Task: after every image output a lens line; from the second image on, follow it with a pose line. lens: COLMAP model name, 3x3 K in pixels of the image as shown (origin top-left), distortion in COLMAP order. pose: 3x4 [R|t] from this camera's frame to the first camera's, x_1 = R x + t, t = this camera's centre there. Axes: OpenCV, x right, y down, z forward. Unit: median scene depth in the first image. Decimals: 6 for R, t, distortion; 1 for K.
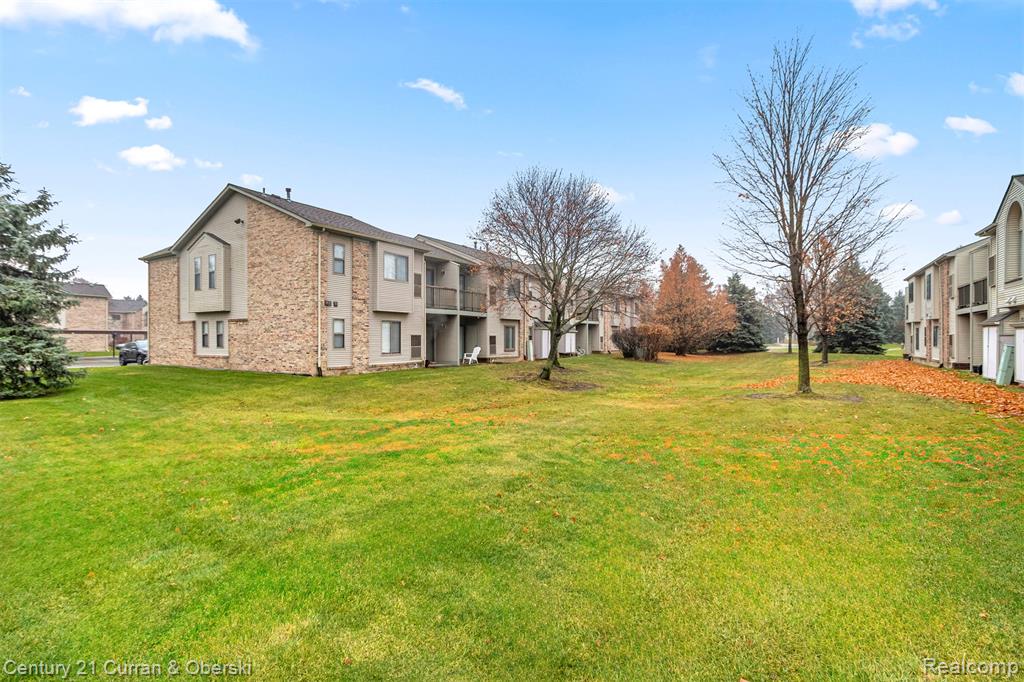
lens RADIAL K [[469.7, 0, 498.0], [0, 469.7, 329.0], [0, 0, 1]] dist [-0.000258, -0.000125]
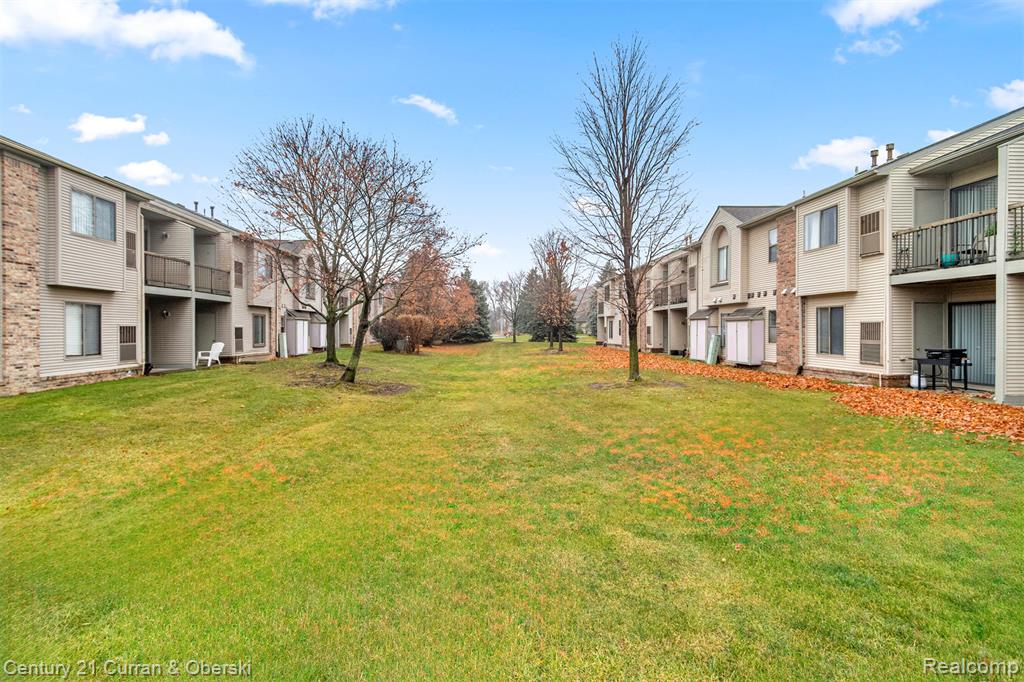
lens RADIAL K [[469.7, 0, 498.0], [0, 469.7, 329.0], [0, 0, 1]] dist [-0.000258, -0.000125]
pose [[0.822653, -0.002103, 0.568540, -0.108513], [-0.008199, 0.999845, 0.015562, 0.002348], [-0.568485, -0.017463, 0.822509, 0.154065]]
